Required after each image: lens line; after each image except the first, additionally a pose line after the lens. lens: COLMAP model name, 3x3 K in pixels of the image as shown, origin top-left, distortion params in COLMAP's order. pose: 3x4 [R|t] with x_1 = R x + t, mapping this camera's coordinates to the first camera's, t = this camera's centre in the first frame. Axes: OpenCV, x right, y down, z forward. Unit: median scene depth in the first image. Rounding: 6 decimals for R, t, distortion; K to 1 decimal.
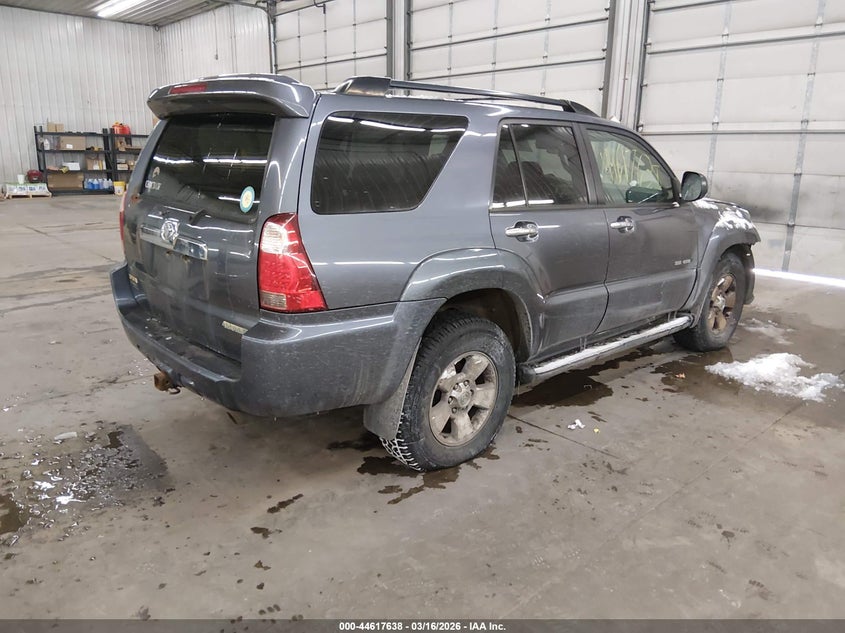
lens RADIAL K [[648.4, 0, 424.7], [0, 648.4, 311.6], [0, 0, 1]] dist [0.009729, -0.025769]
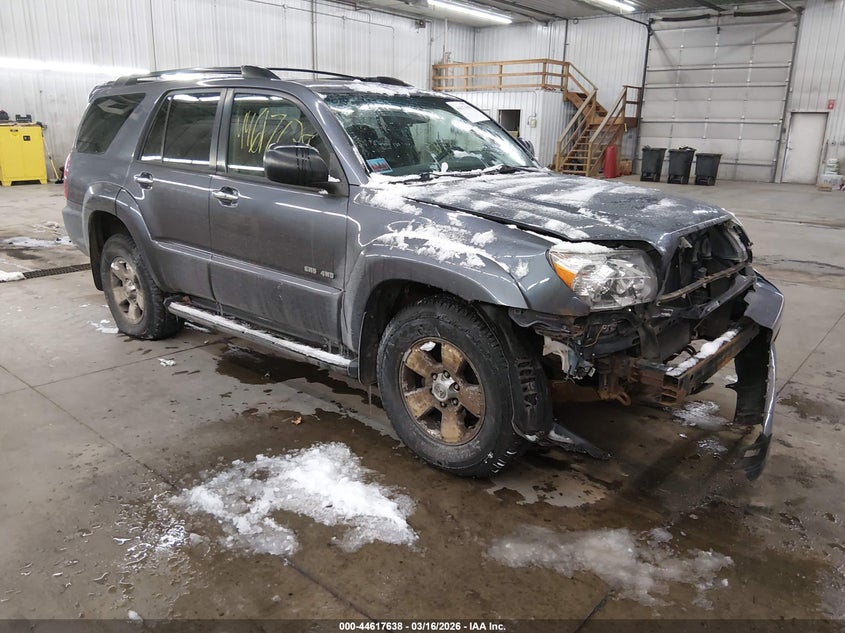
lens RADIAL K [[648.4, 0, 421.1], [0, 648.4, 321.5], [0, 0, 1]] dist [0.009729, -0.025769]
pose [[0.113414, 0.271521, -0.955727, 1.164584], [-0.245850, 0.939688, 0.237790, -0.232855], [0.962650, 0.207996, 0.173327, 1.056667]]
